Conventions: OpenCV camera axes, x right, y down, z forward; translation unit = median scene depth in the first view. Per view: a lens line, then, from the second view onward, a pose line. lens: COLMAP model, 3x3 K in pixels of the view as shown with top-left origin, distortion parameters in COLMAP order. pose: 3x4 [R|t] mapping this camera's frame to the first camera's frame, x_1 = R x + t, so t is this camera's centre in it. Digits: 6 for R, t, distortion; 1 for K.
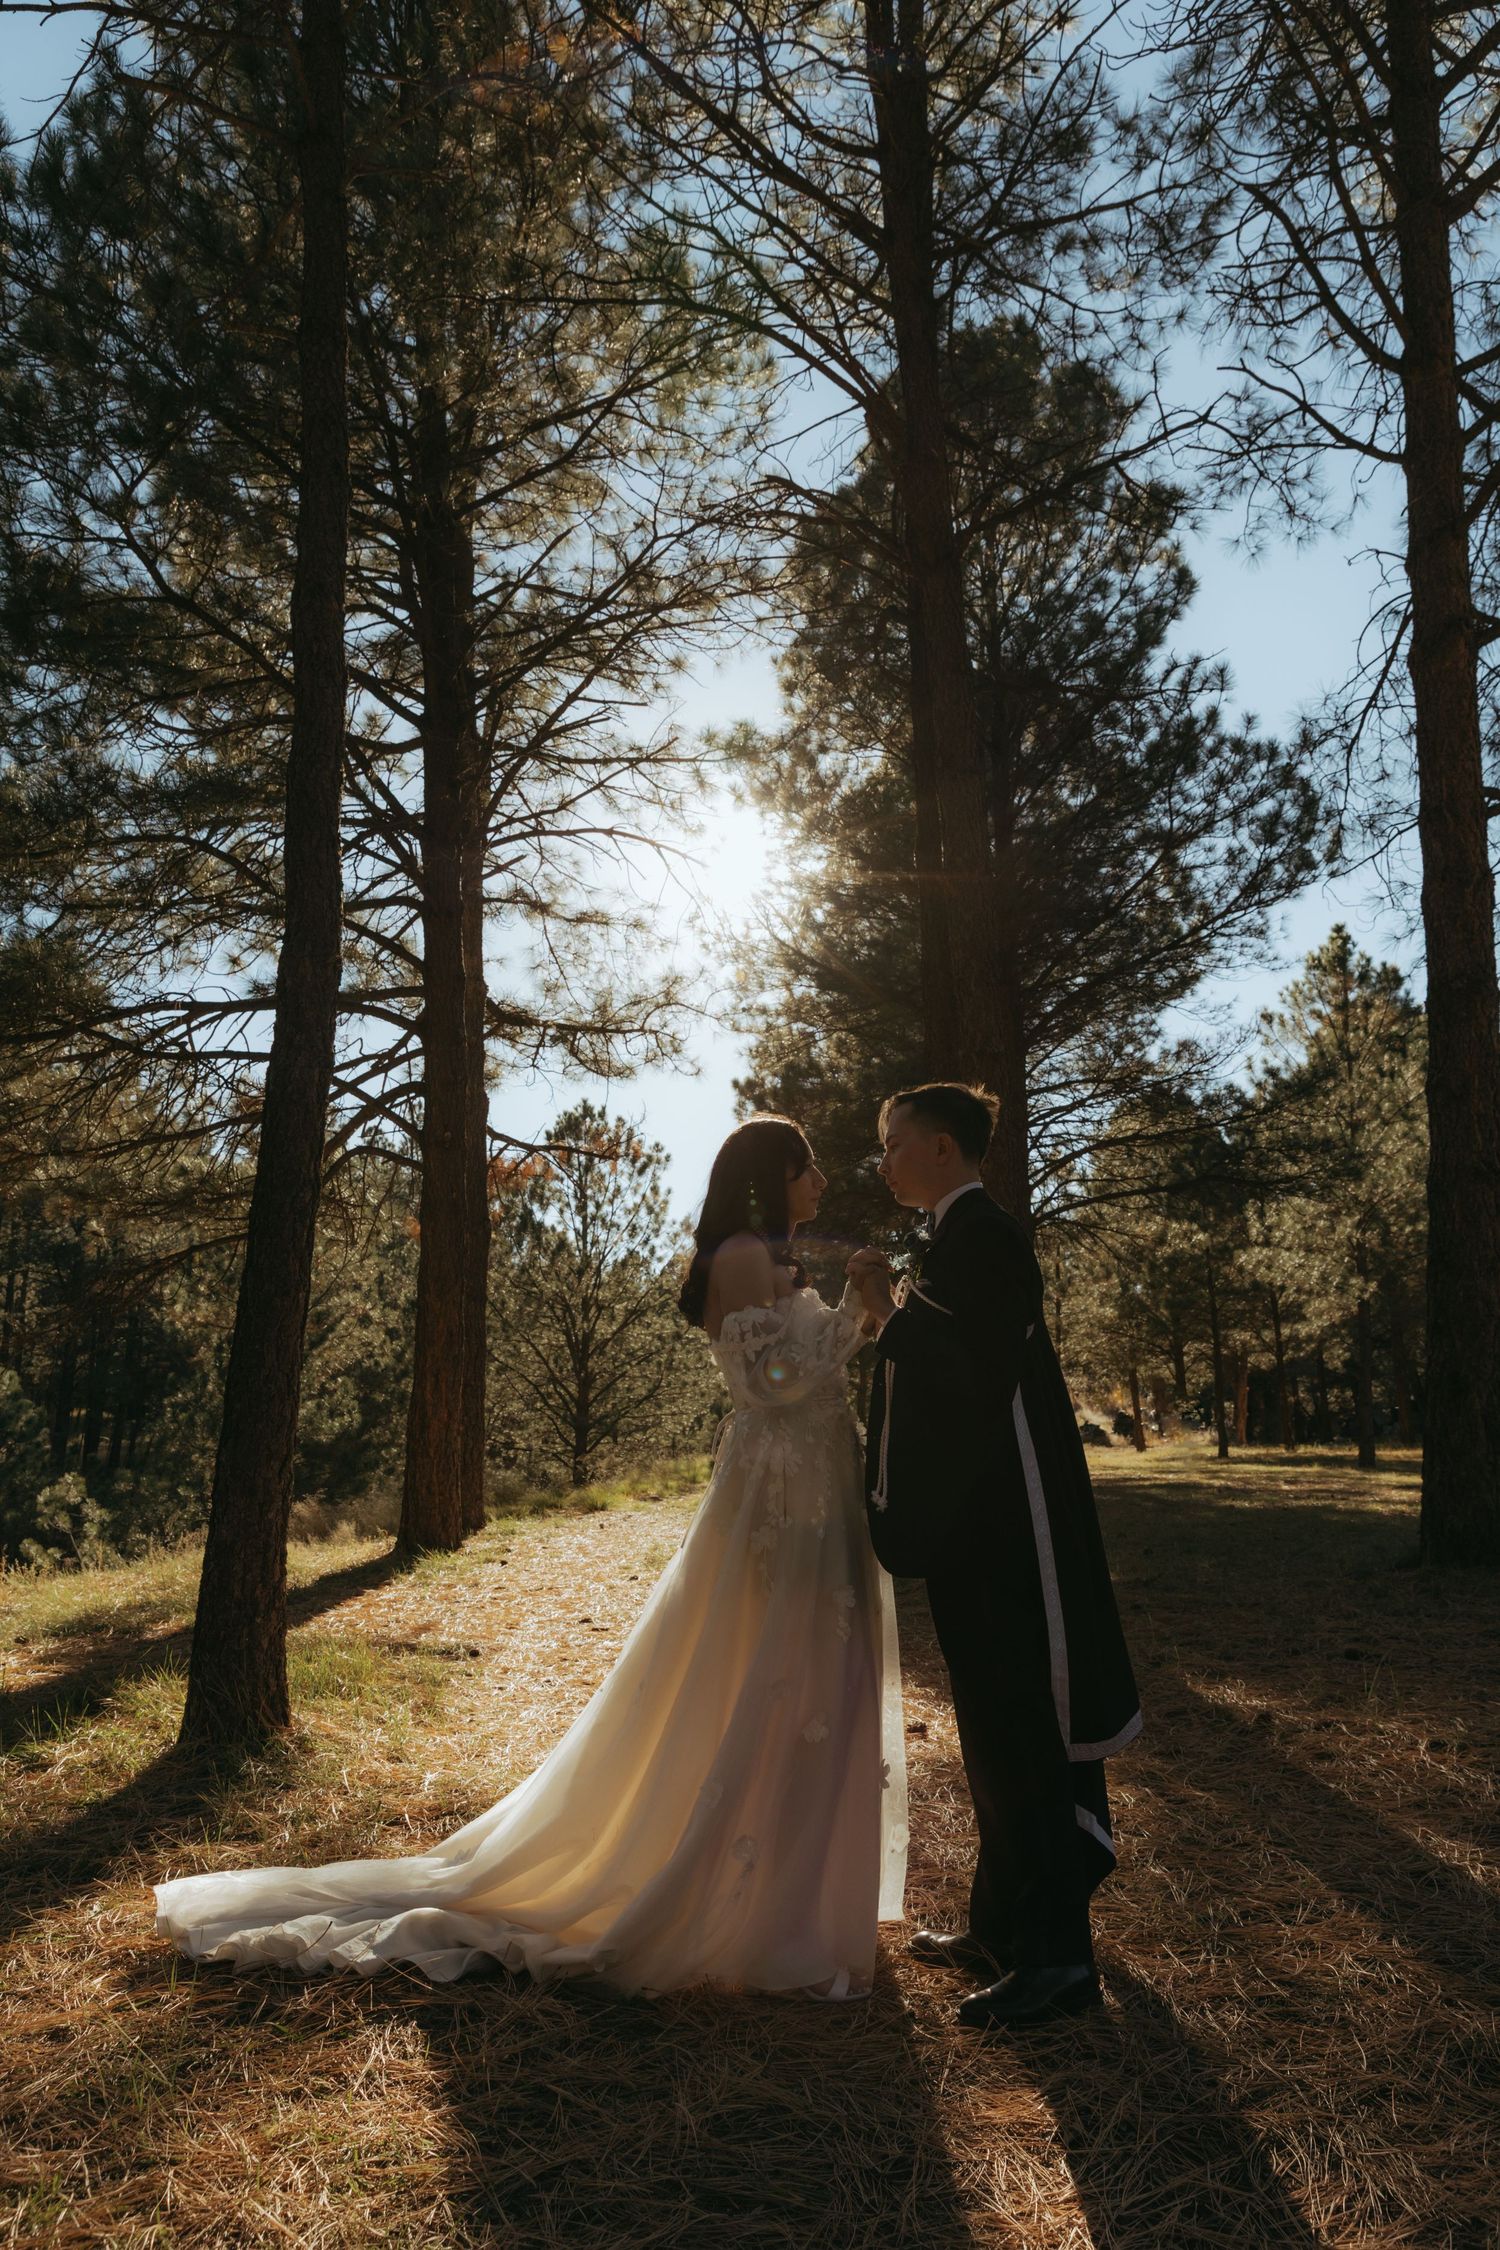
lens RADIAL K [[1554.5, 0, 750.0], [0, 1554.5, 1125.0], [0, 0, 1]] dist [0.034063, -0.000495]
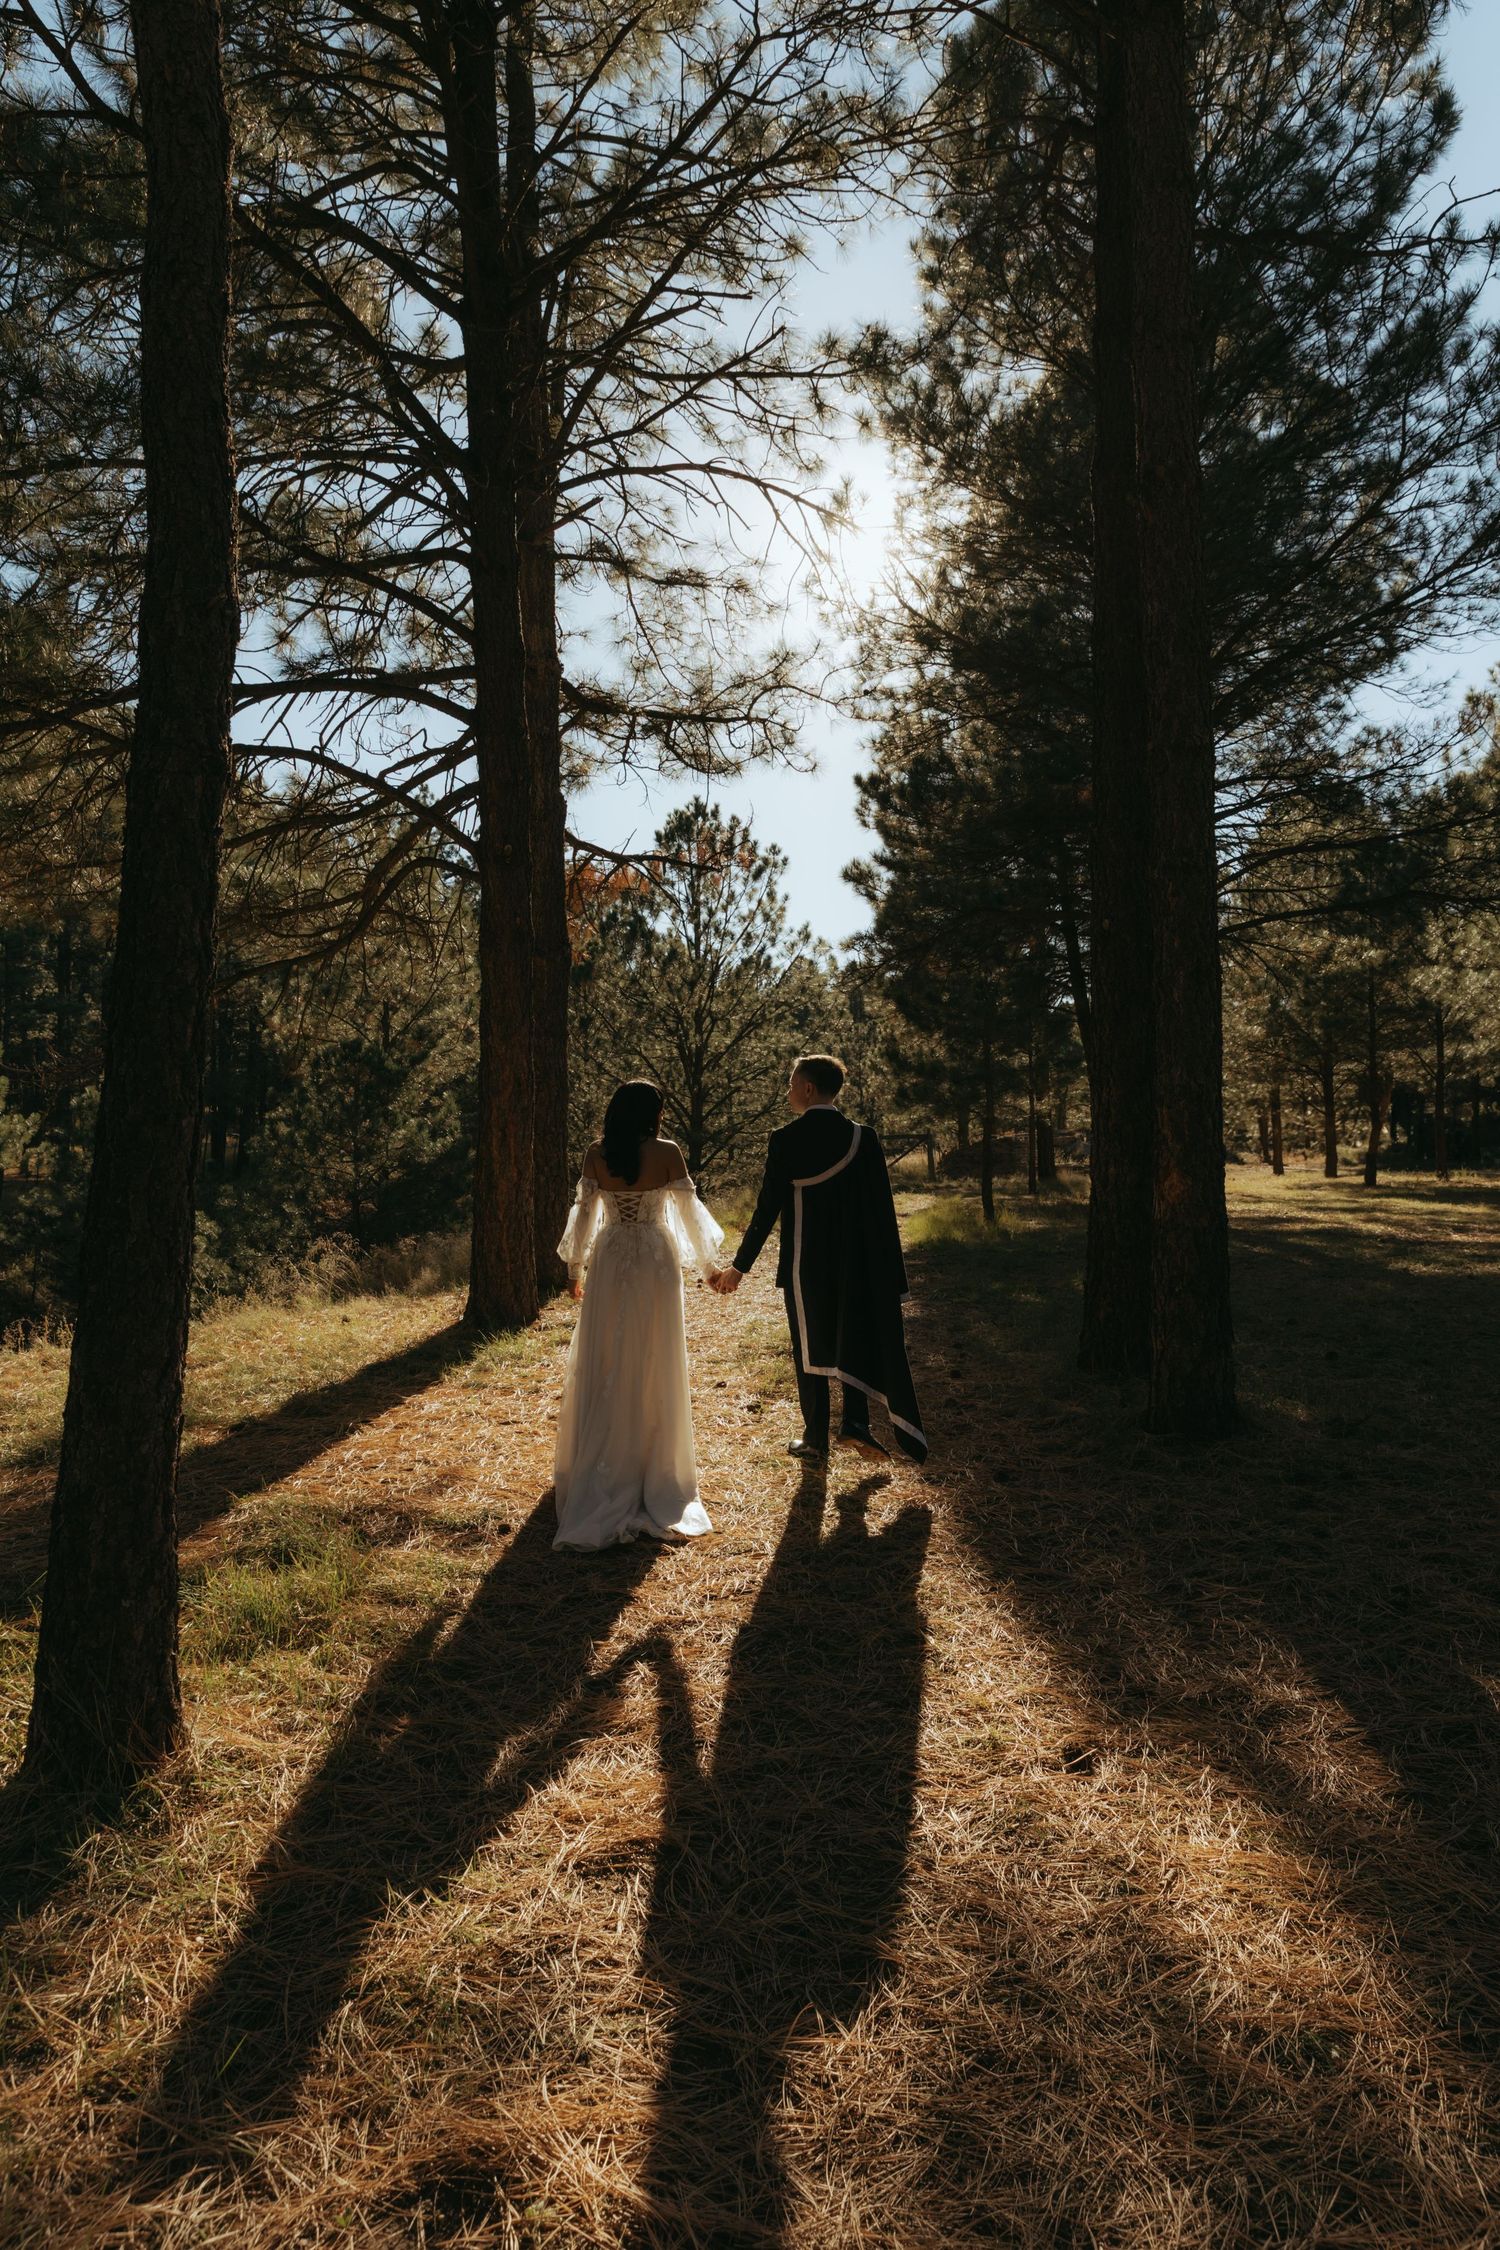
lens RADIAL K [[1541.7, 0, 754.2], [0, 1541.7, 1157.2], [0, 0, 1]] dist [0.014391, -0.001239]
pose [[0.997033, 0.017076, -0.075051, 0.002241], [-0.000657, 0.976931, 0.213554, -0.005394], [0.076966, -0.212871, 0.974044, 0.103995]]
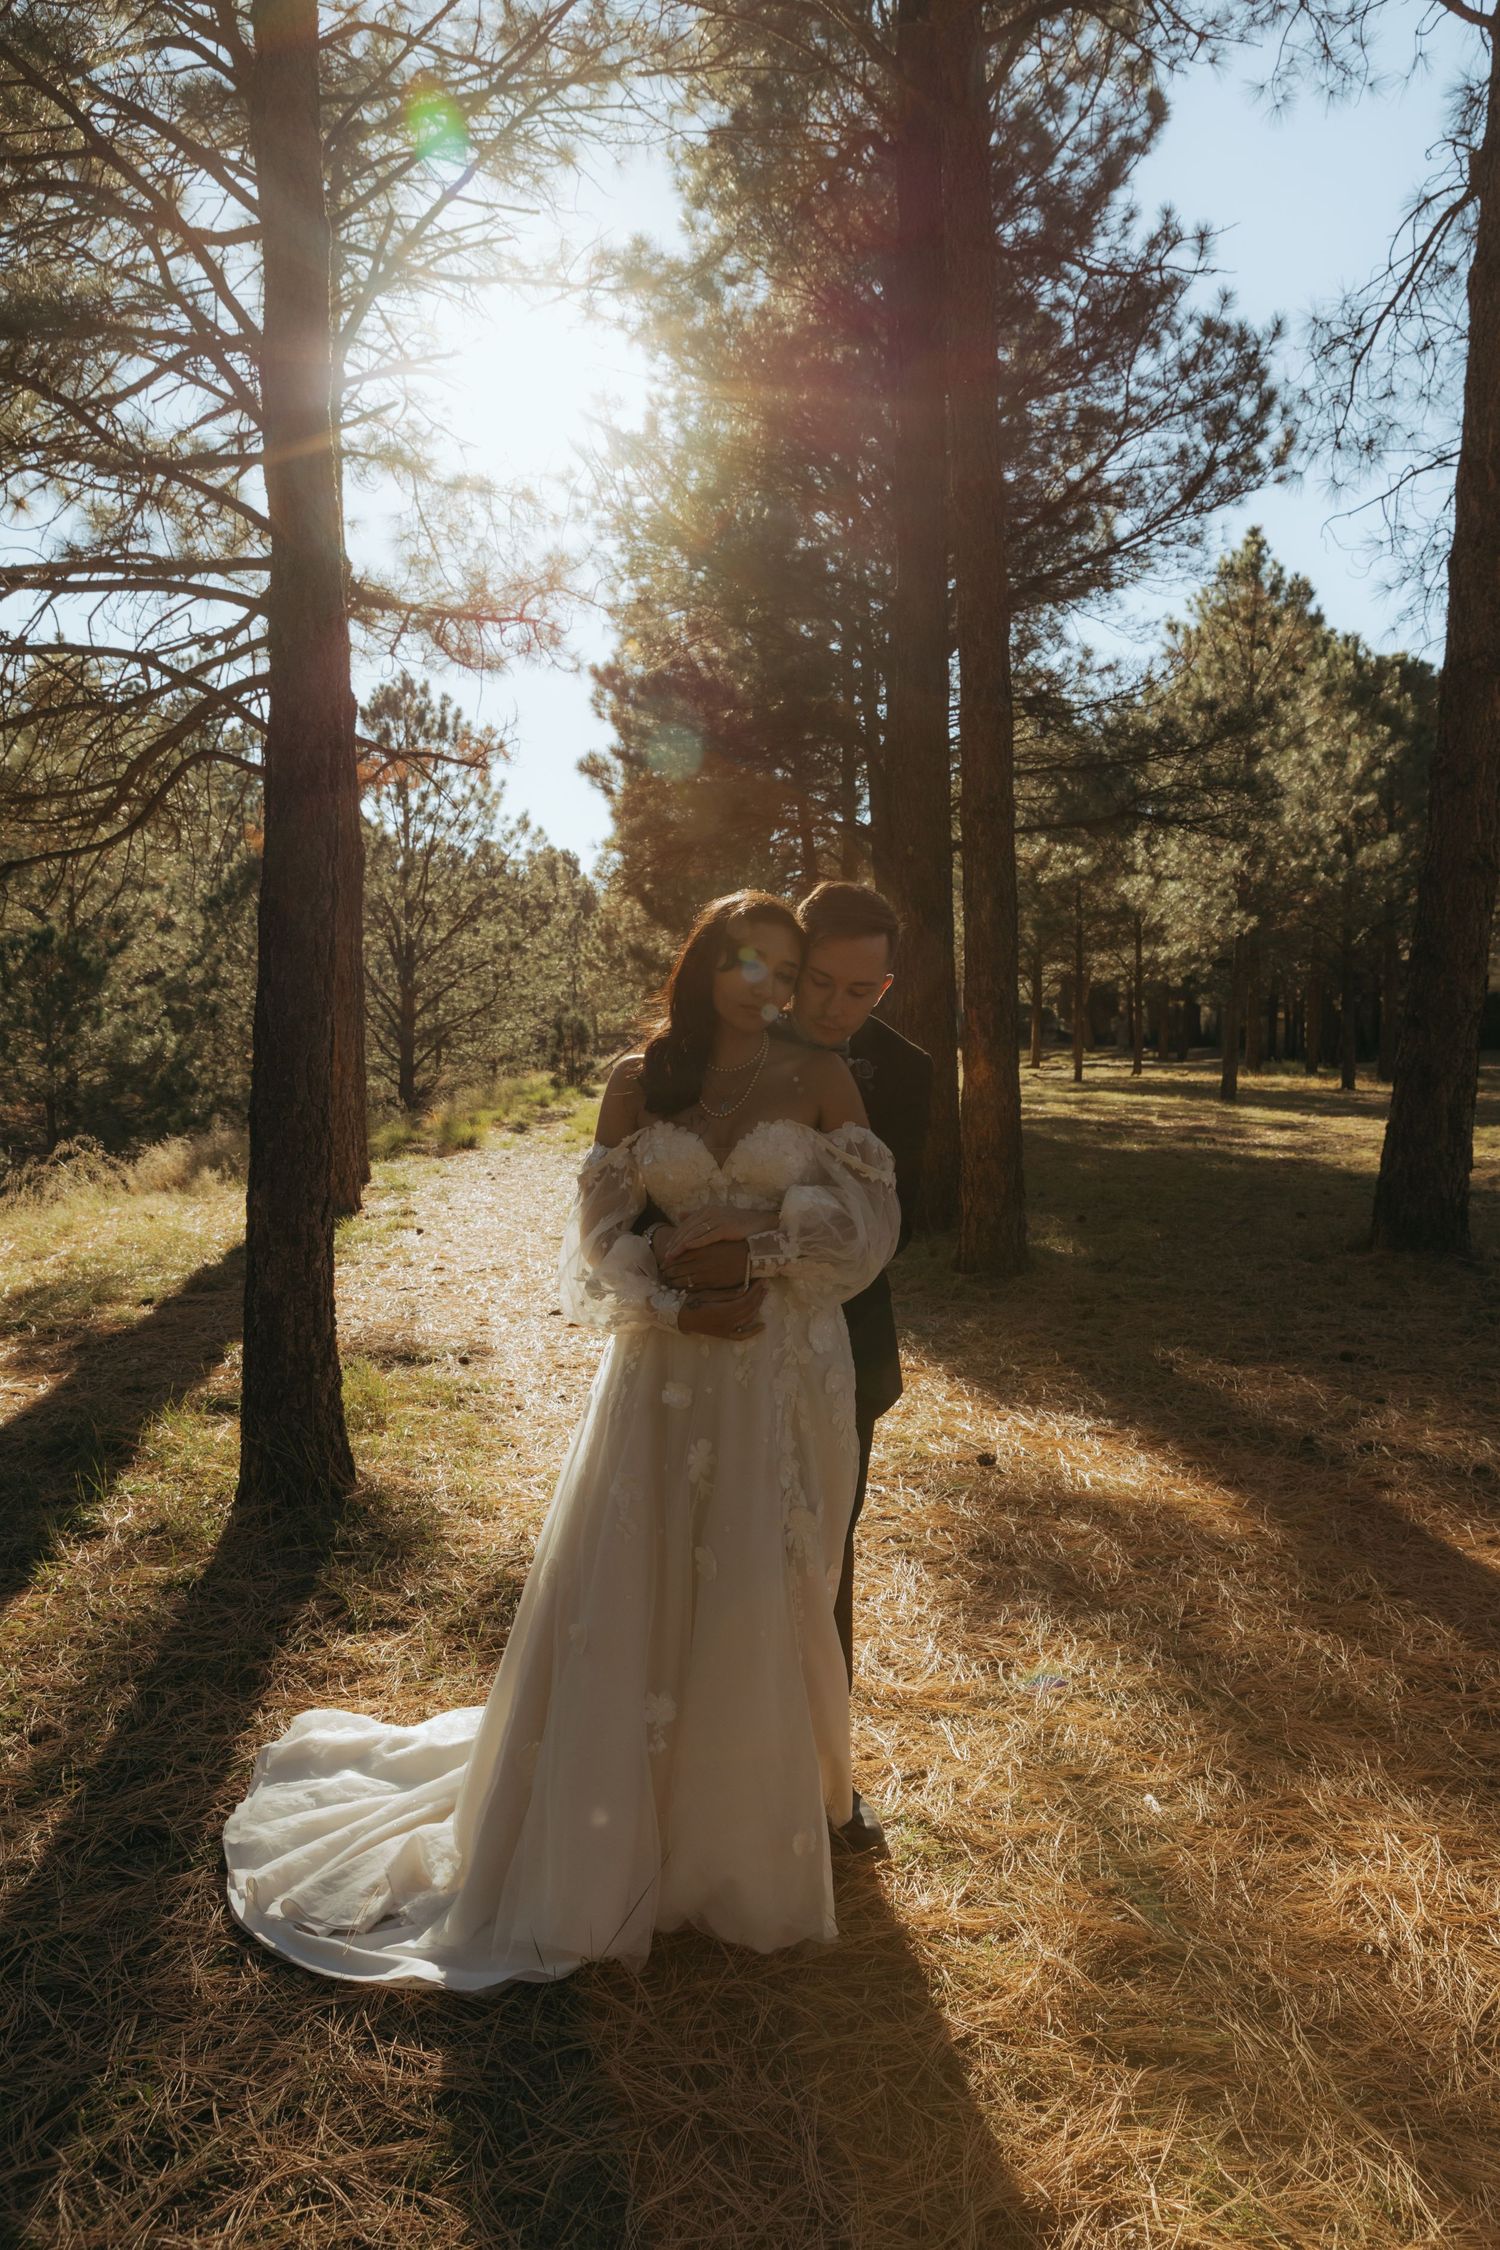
lens RADIAL K [[1664.9, 0, 828.1], [0, 1664.9, 1120.5], [0, 0, 1]] dist [0.002346, 0.004088]
pose [[0.985921, 0.006633, 0.167082, -0.048340], [-0.047917, 0.968514, 0.244305, -0.022523], [-0.160200, -0.248871, 0.955196, 0.013534]]
